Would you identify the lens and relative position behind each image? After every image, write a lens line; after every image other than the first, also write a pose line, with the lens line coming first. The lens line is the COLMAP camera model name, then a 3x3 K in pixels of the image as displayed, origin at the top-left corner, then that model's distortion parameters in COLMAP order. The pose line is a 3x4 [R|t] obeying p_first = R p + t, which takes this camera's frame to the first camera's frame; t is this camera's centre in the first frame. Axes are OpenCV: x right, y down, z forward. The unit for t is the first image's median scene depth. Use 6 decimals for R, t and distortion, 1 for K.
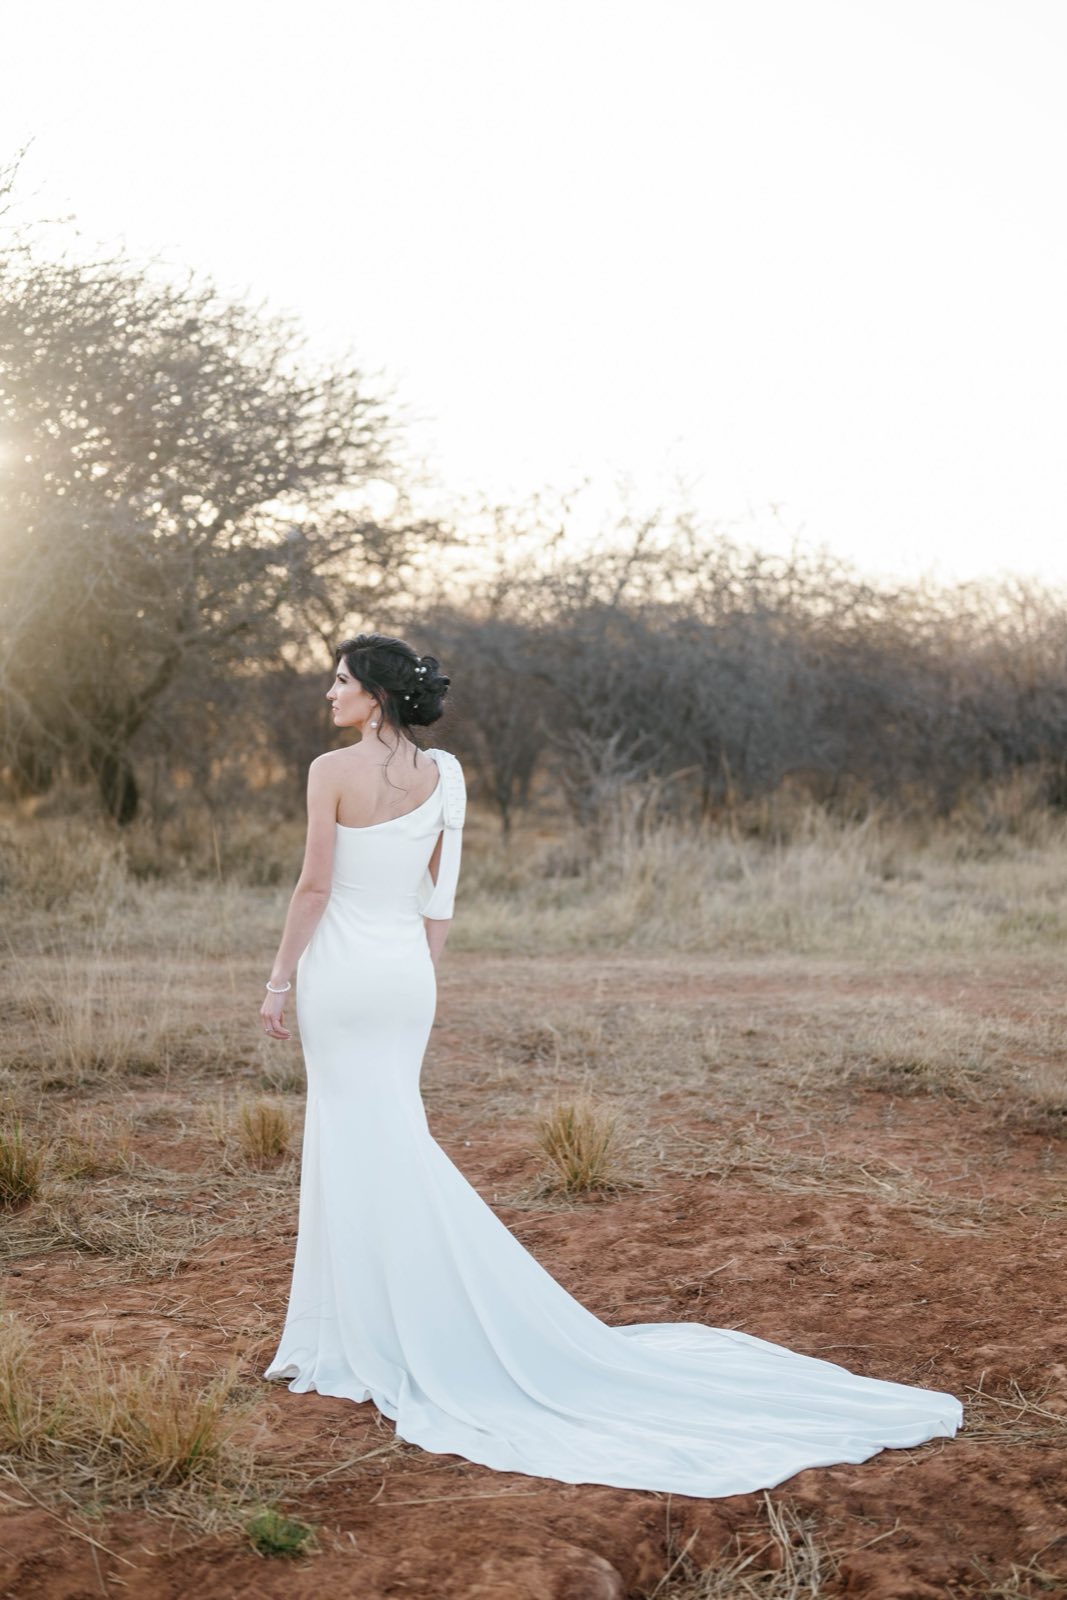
lens RADIAL K [[2253.3, 0, 533.5], [0, 2253.3, 800.0], [0, 0, 1]] dist [0.006067, 0.011405]
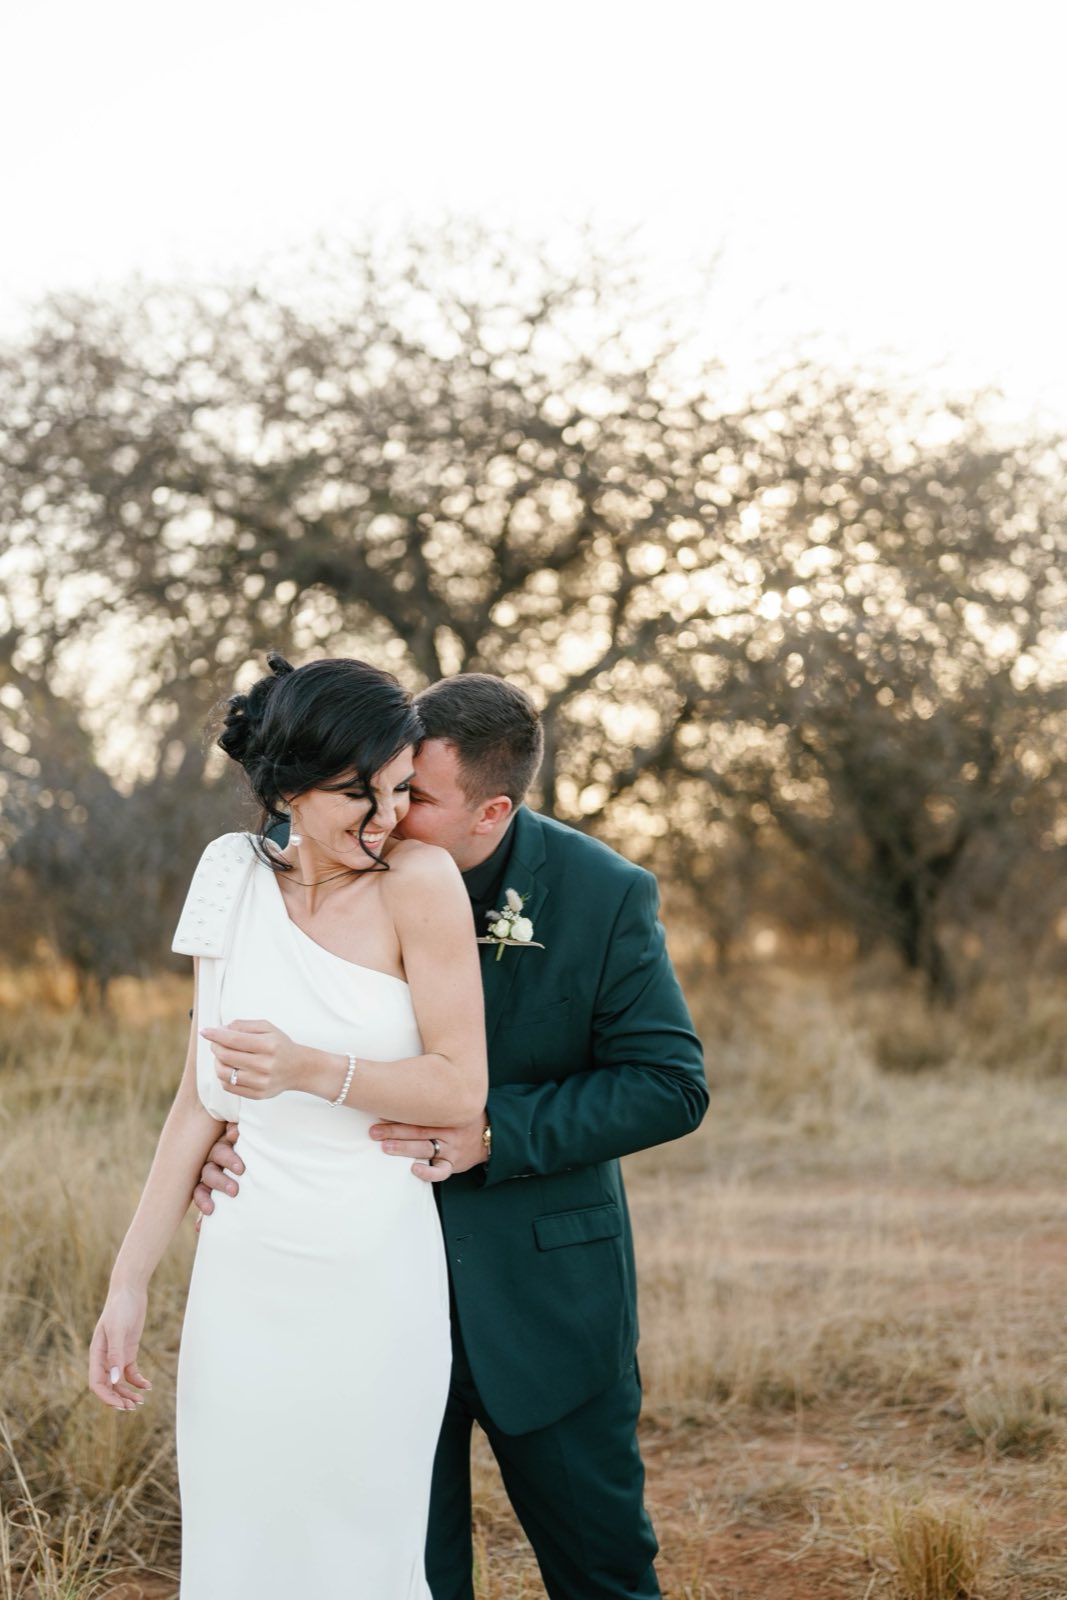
lens RADIAL K [[2322.7, 0, 533.5], [0, 2322.7, 800.0], [0, 0, 1]] dist [0.000277, -0.015175]
pose [[0.929487, -0.068756, -0.362391, 0.009900], [0.042095, 0.995827, -0.080967, 0.002057], [0.366446, 0.060003, 0.928503, 0.382116]]
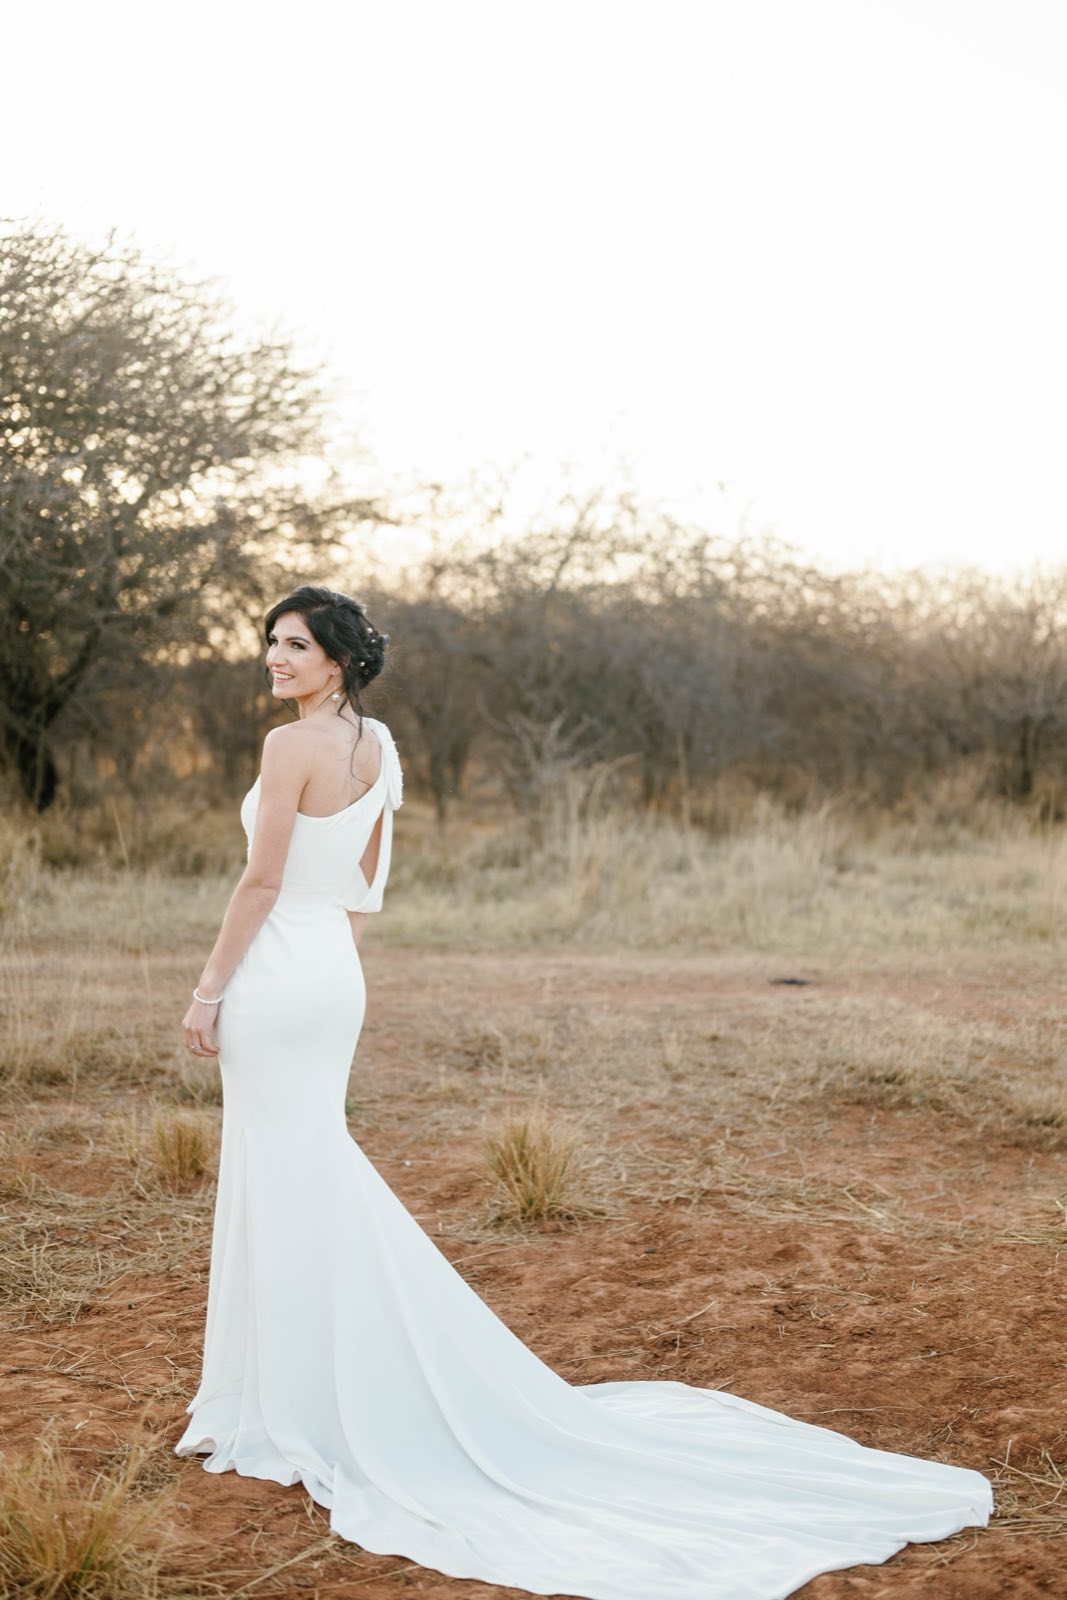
lens RADIAL K [[2253.3, 0, 533.5], [0, 2253.3, 800.0], [0, 0, 1]] dist [0.006067, 0.011405]
pose [[0.999485, 0.004764, 0.031740, -0.007733], [-0.004886, 0.999981, 0.003773, 0.003398], [-0.031721, -0.003926, 0.999489, 0.092190]]
